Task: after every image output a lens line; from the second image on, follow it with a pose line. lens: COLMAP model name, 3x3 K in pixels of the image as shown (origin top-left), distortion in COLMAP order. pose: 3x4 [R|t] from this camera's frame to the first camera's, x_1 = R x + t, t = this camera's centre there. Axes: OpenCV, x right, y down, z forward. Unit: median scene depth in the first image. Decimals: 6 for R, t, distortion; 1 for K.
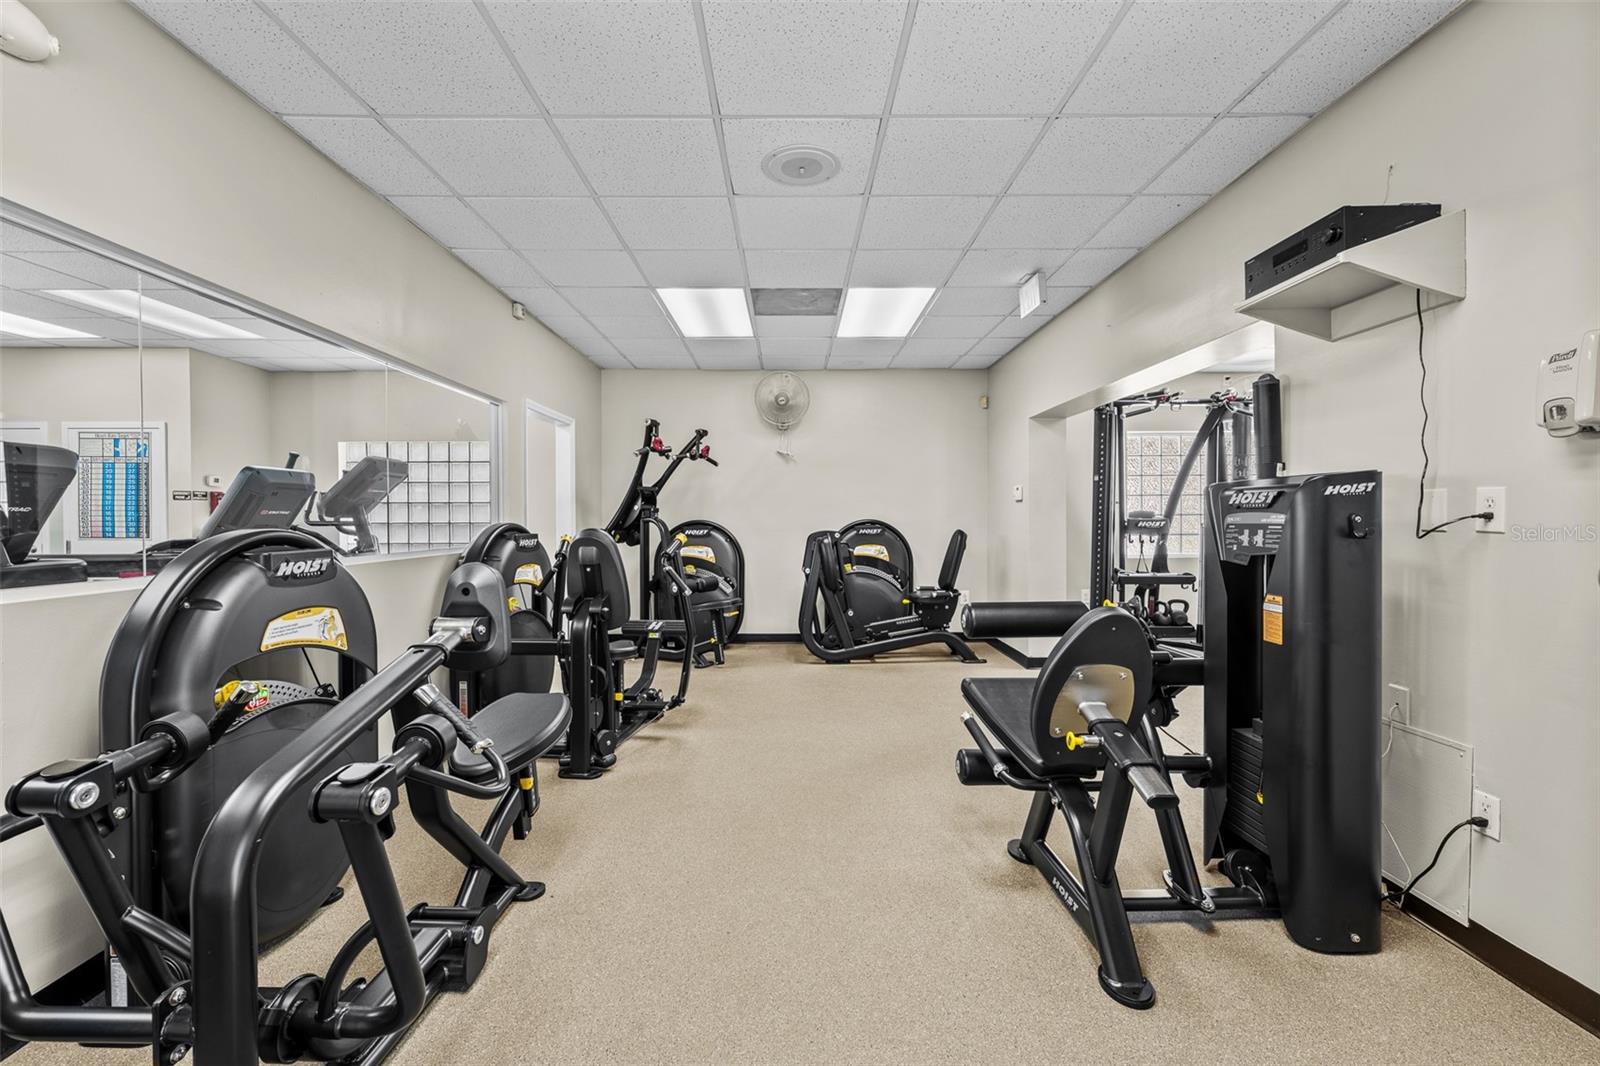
lens RADIAL K [[677.9, 0, 800.0], [0, 677.9, 533.0], [0, 0, 1]] dist [-0.000535, -0.000170]
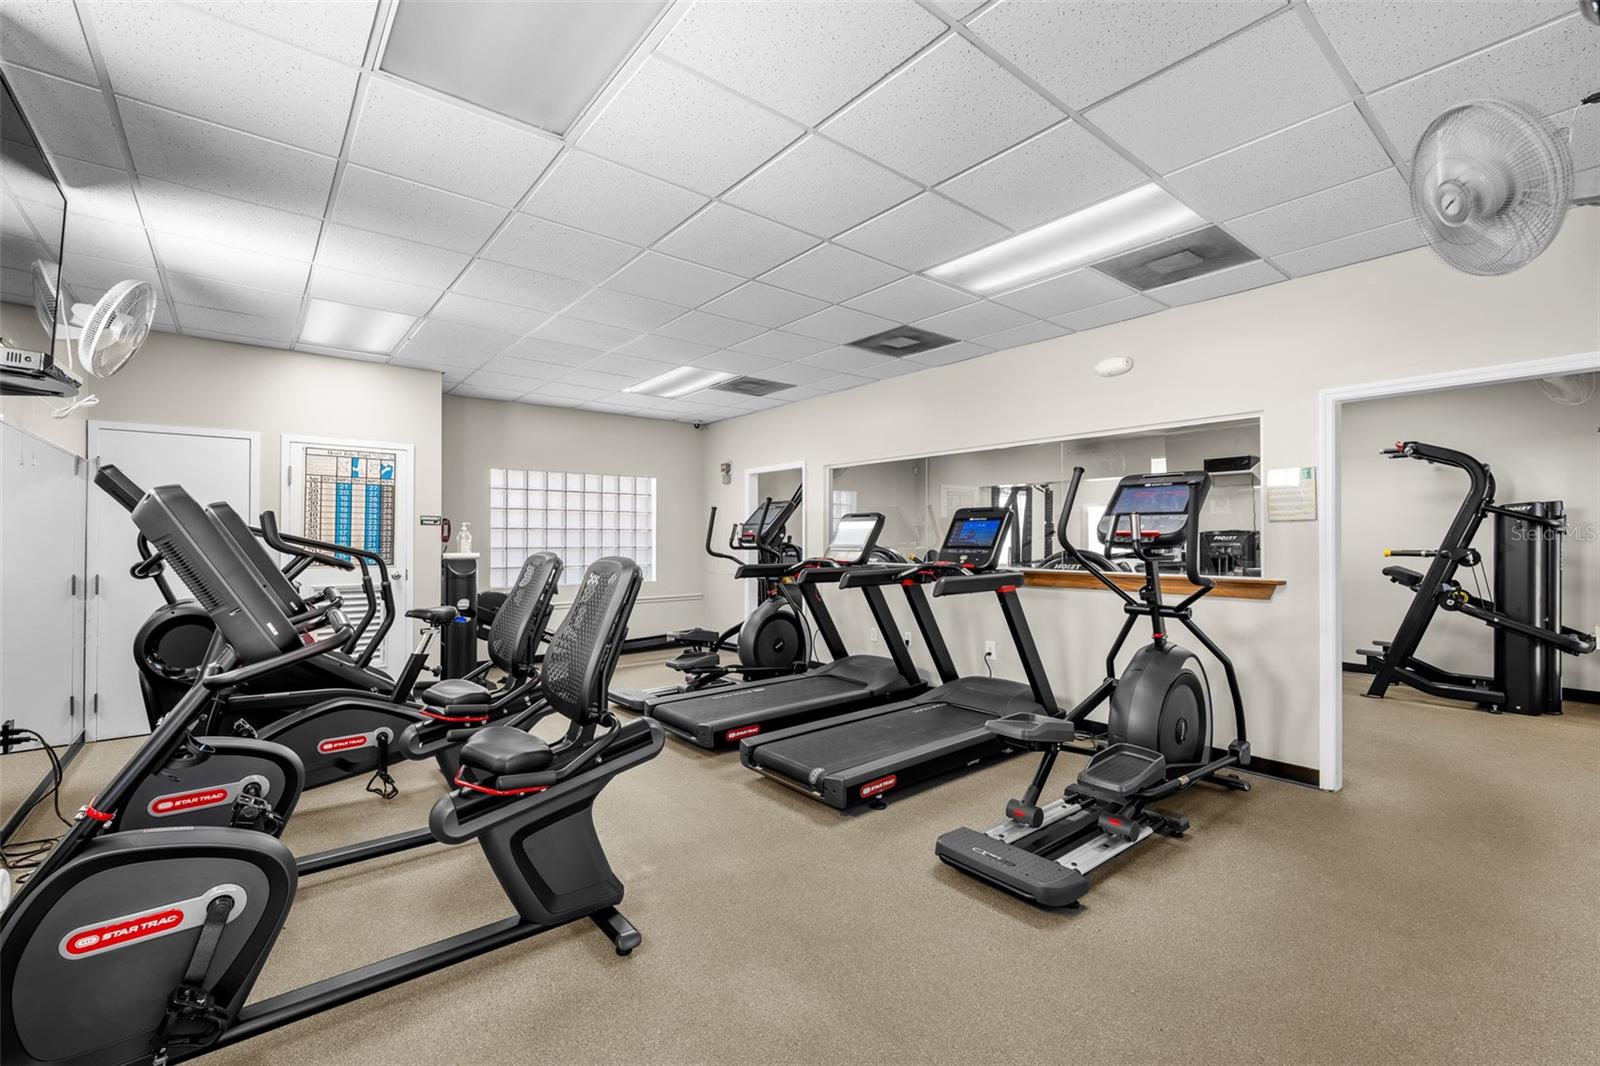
lens RADIAL K [[677.9, 0, 800.0], [0, 677.9, 533.0], [0, 0, 1]] dist [-0.000535, -0.000170]
pose [[0.780430, -0.000116, 0.625244, -1.112997], [0.008351, 0.999913, -0.010238, -0.022519], [-0.625188, 0.013211, 0.780362, -0.096354]]
